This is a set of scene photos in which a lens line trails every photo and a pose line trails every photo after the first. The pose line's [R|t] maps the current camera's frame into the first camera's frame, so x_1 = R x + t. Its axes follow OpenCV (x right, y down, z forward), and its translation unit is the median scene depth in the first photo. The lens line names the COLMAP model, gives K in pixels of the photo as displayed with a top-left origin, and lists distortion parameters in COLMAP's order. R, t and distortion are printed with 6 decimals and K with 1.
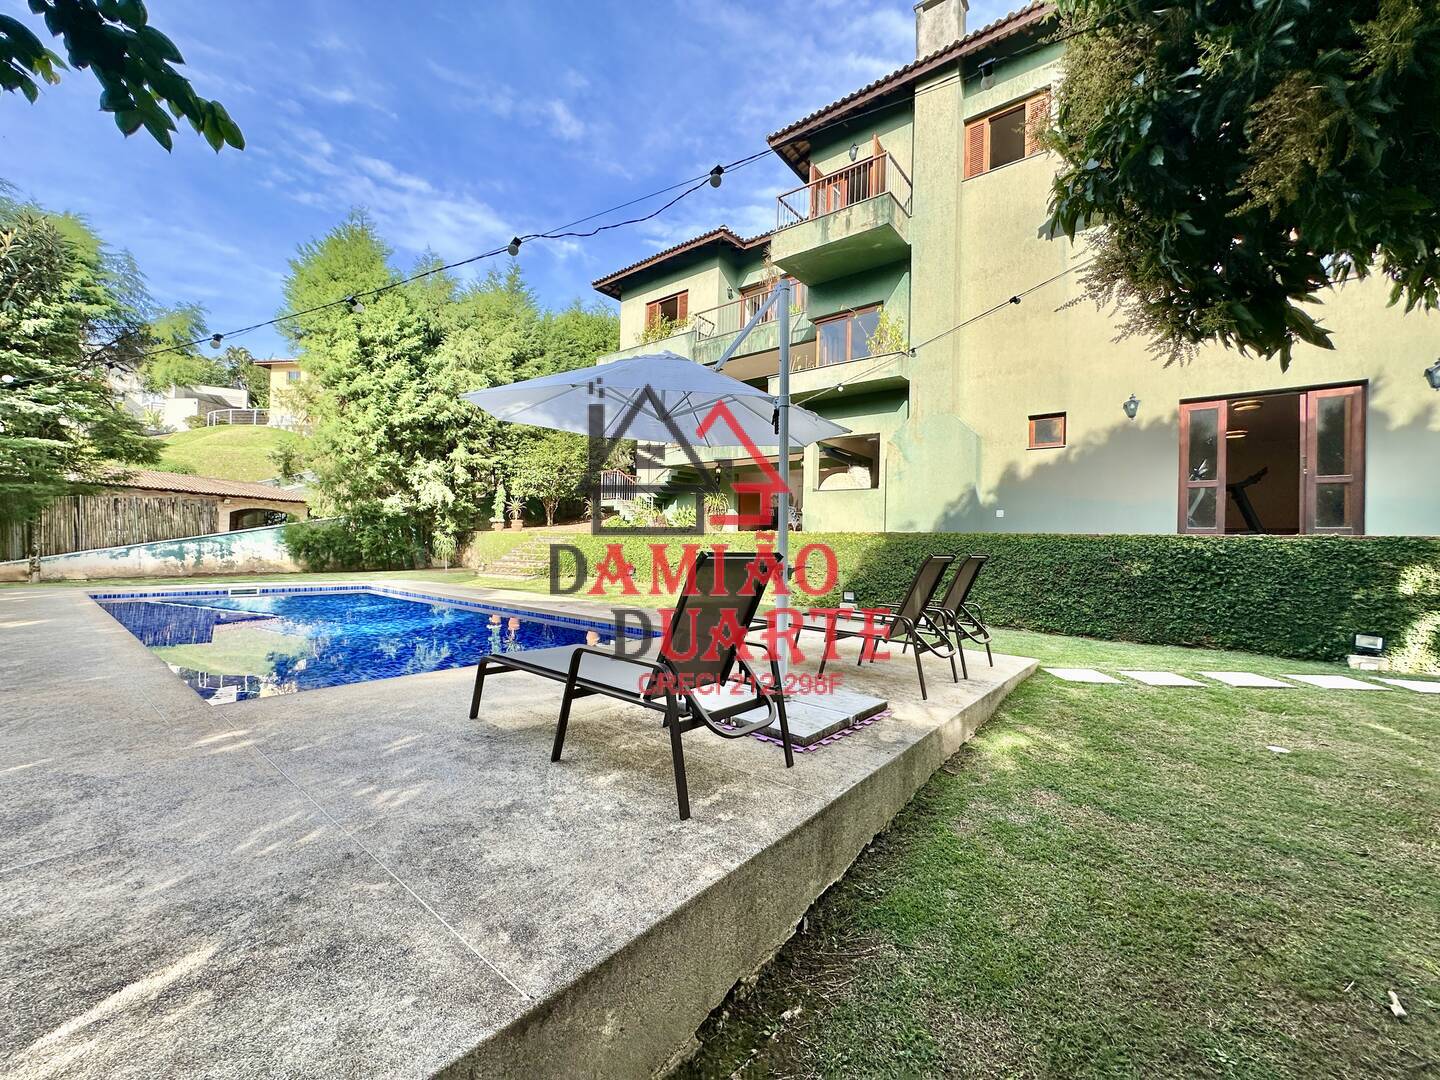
lens RADIAL K [[577.5, 0, 725.8], [0, 577.5, 543.9], [0, 0, 1]] dist [-0.001989, -0.000513]
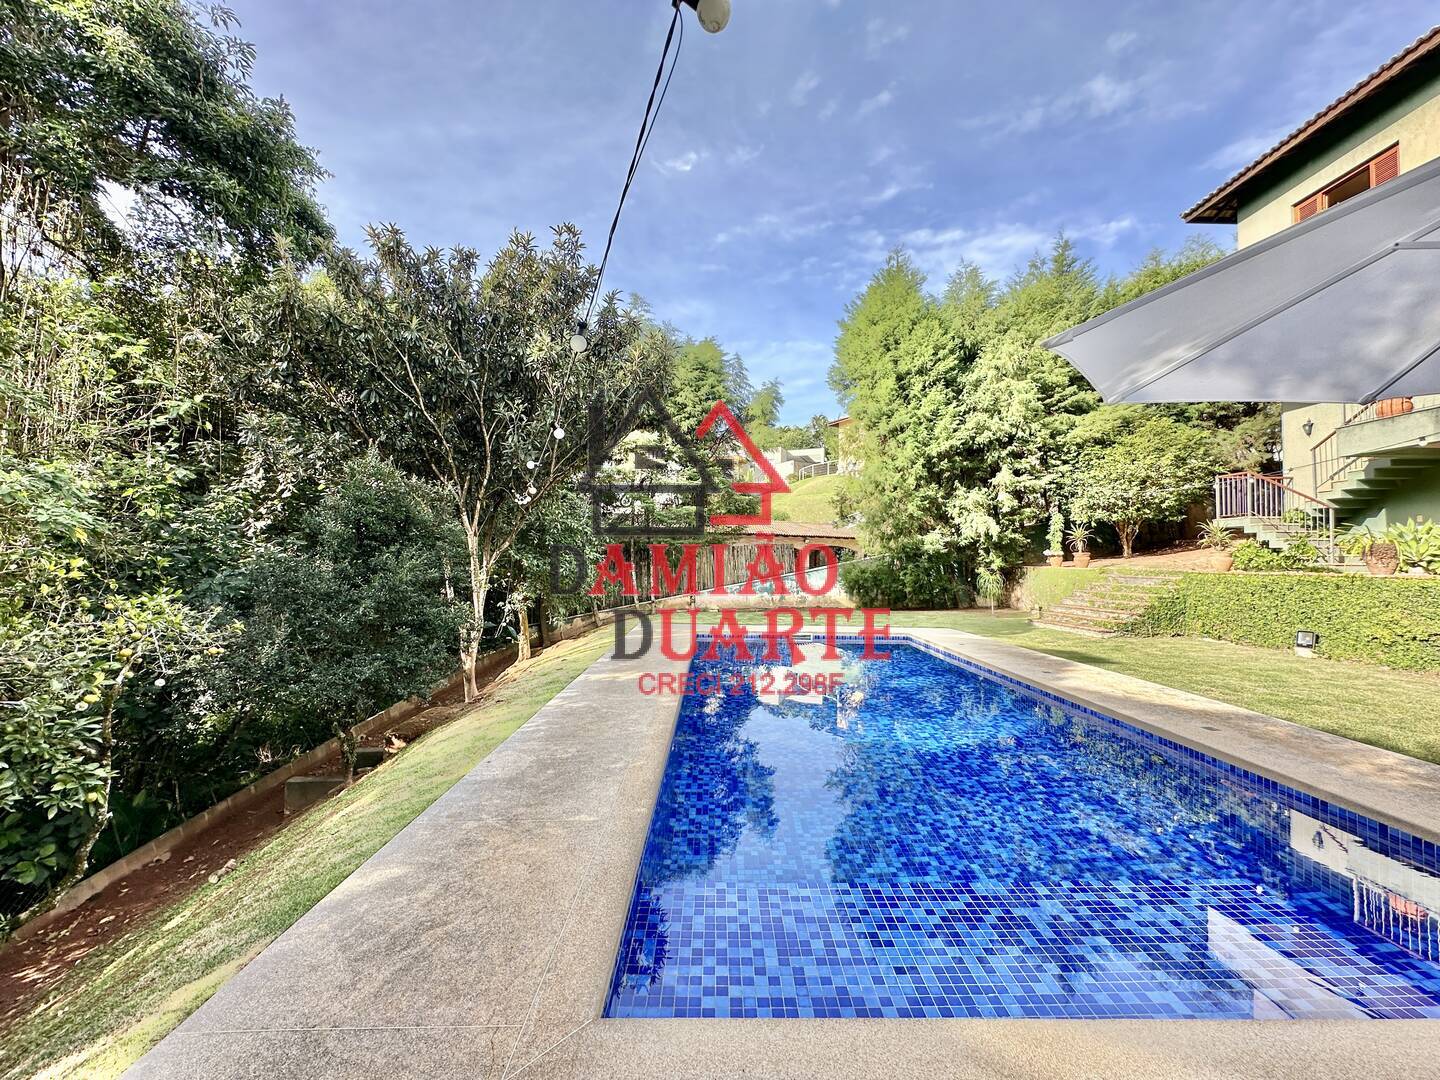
lens RADIAL K [[575.5, 0, 719.4], [0, 575.5, 533.1], [0, 0, 1]] dist [-0.000432, -0.000048]
pose [[0.628967, -0.051741, -0.775708, -0.069239], [0.005939, 0.998074, -0.061758, -0.024133], [0.777409, 0.034237, 0.628063, 0.140163]]
